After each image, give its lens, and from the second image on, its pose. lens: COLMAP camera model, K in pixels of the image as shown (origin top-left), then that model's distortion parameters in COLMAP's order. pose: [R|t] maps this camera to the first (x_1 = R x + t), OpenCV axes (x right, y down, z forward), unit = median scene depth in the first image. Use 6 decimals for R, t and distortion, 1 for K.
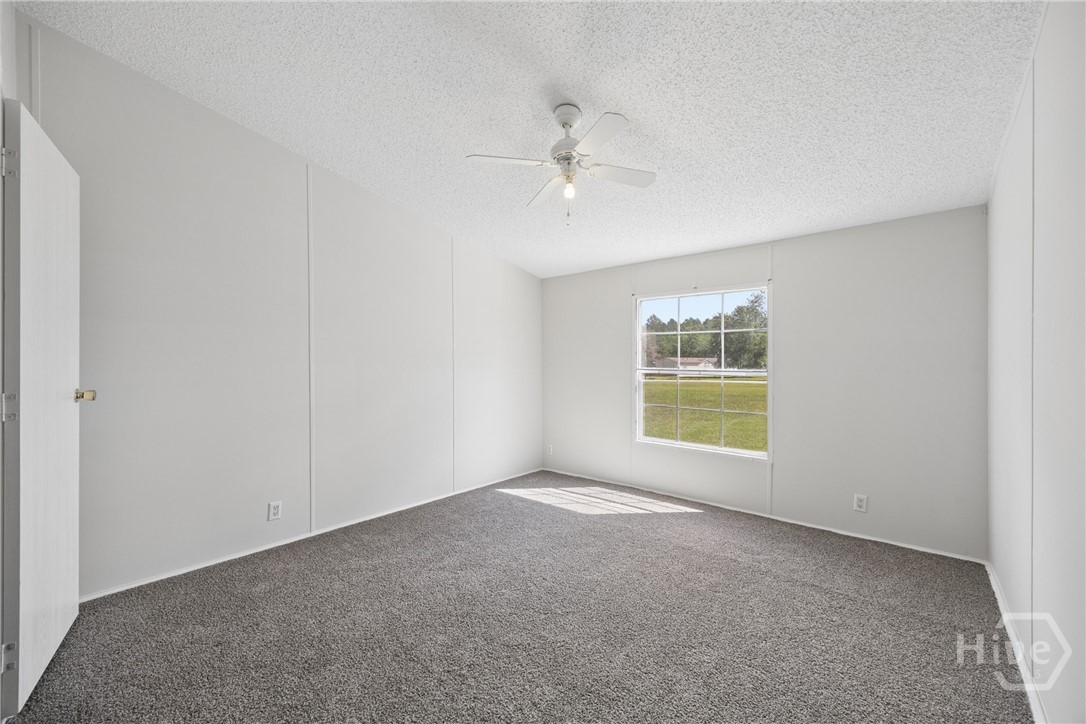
lens RADIAL K [[411.3, 0, 544.1], [0, 411.3, 362.1], [0, 0, 1]] dist [-0.002338, -0.000092]
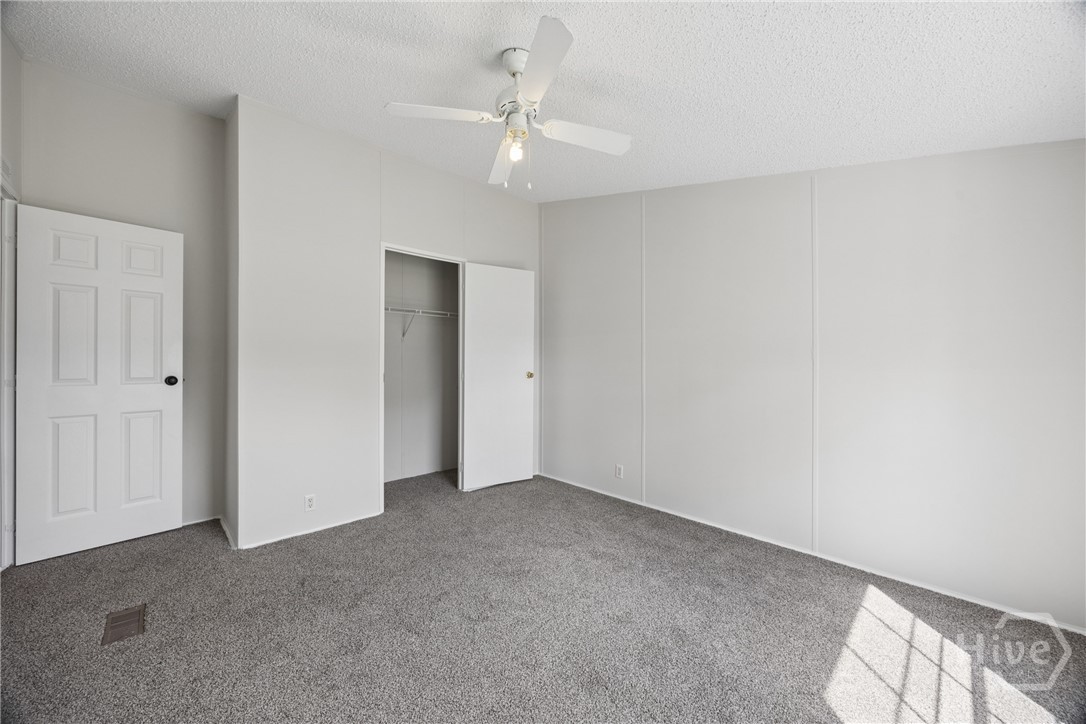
lens RADIAL K [[411.3, 0, 544.1], [0, 411.3, 362.1], [0, 0, 1]] dist [-0.002338, -0.000092]
pose [[-0.108452, -0.000581, -0.994101, 0.628992], [0.014505, 0.999892, -0.002167, 0.006409], [0.993996, -0.014655, -0.108432, 0.823339]]
